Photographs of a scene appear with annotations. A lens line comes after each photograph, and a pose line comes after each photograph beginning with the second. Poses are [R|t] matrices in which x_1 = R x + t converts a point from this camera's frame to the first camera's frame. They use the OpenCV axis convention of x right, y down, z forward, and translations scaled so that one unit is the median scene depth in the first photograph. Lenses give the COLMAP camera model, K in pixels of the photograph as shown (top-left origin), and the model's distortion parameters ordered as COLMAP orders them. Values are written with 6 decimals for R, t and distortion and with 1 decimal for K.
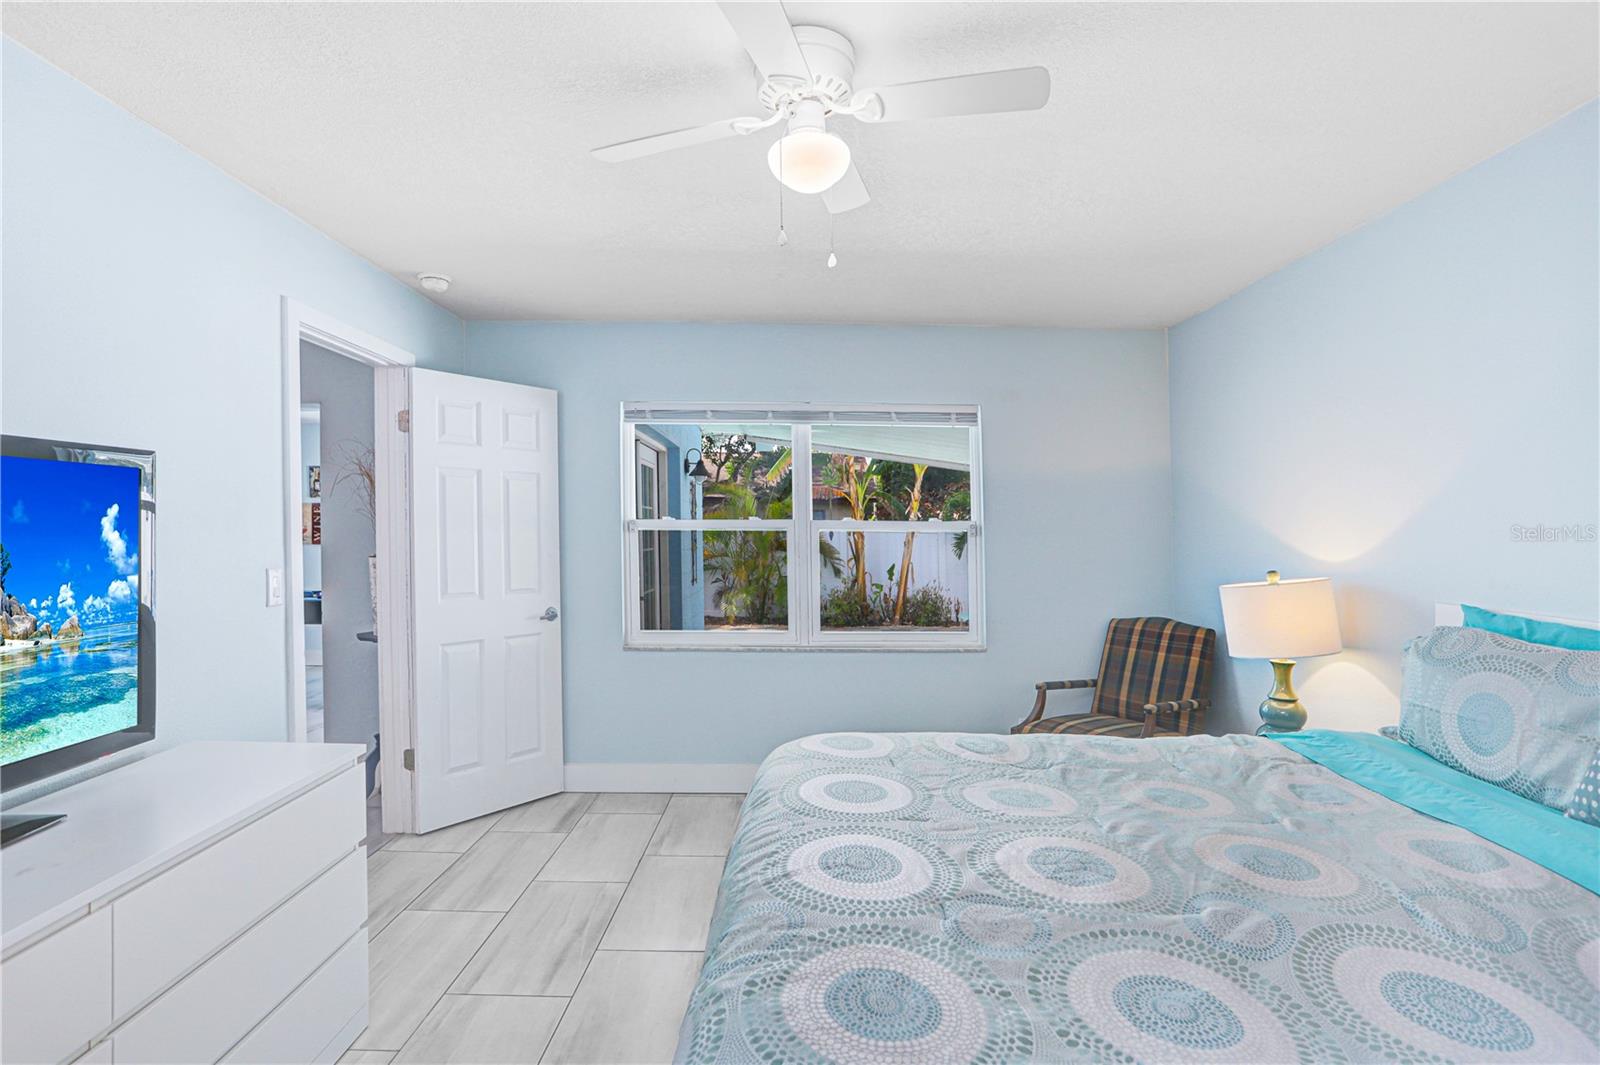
lens RADIAL K [[804.5, 0, 802.1], [0, 804.5, 526.4], [0, 0, 1]] dist [-0.039779, 0.002455]
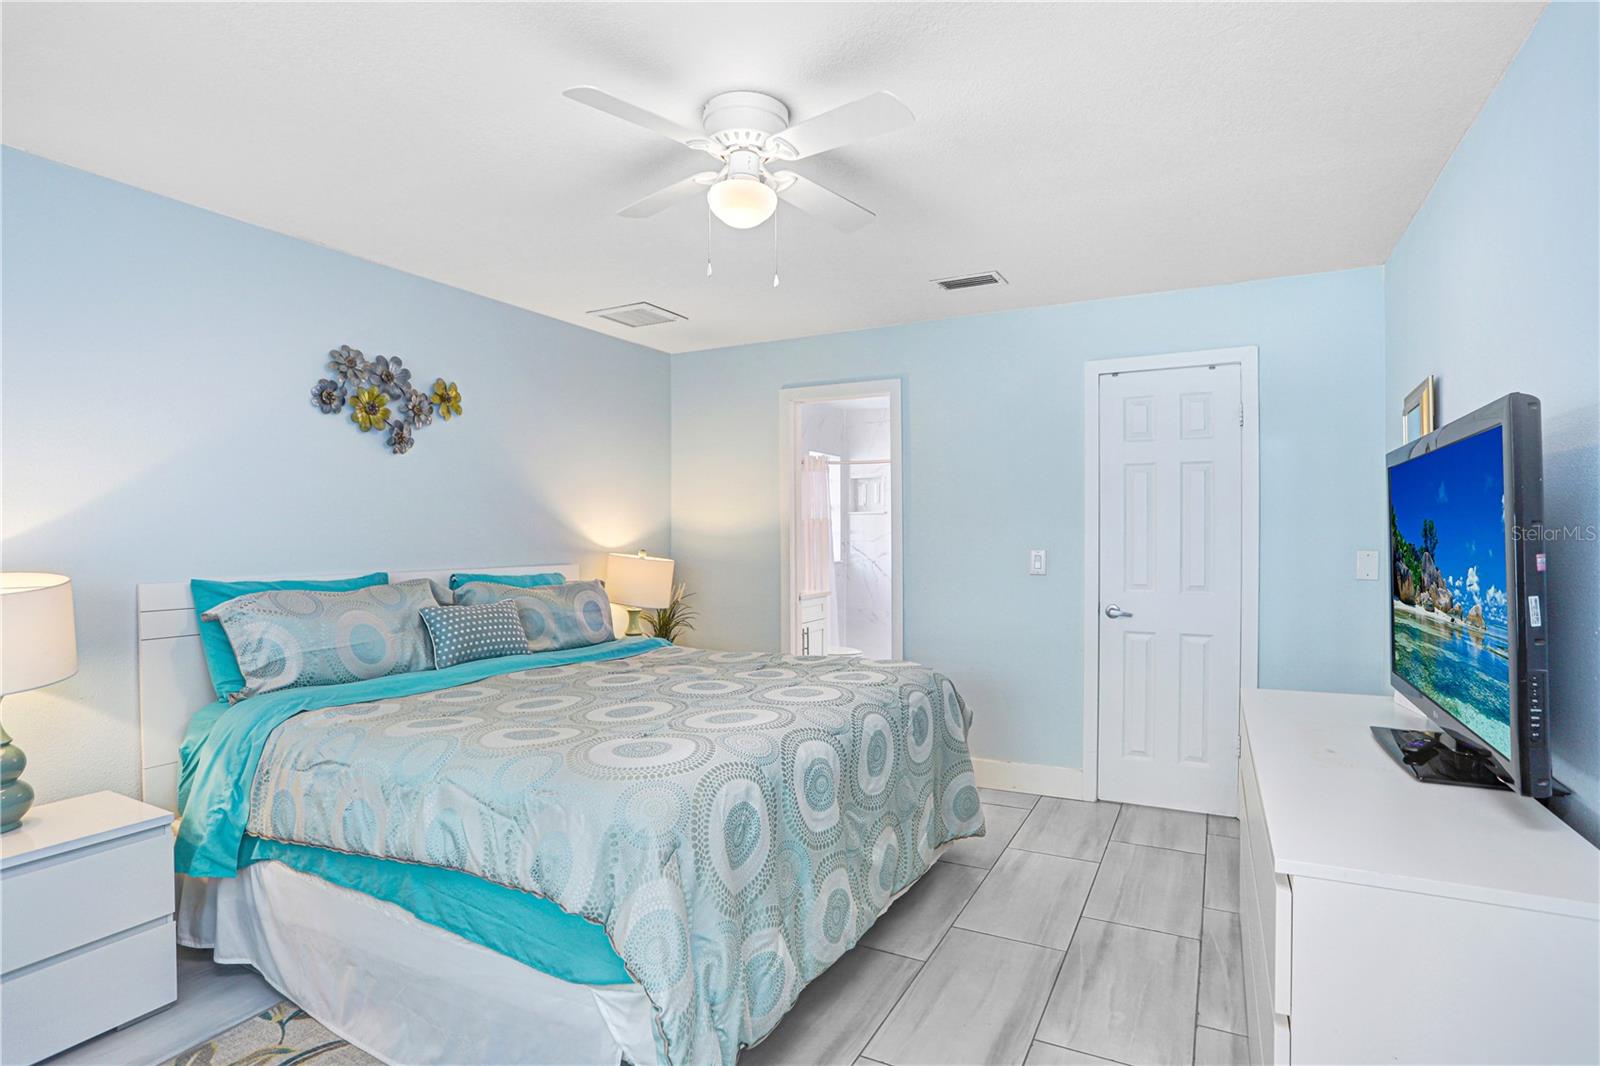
lens RADIAL K [[804.5, 0, 798.4], [0, 804.5, 532.7], [0, 0, 1]] dist [-0.039779, 0.002455]
pose [[-0.890979, 0.000873, 0.454045, -0.656567], [0.007027, 0.999905, 0.011867, 0.016226], [-0.453991, 0.013763, -0.890900, 2.202822]]
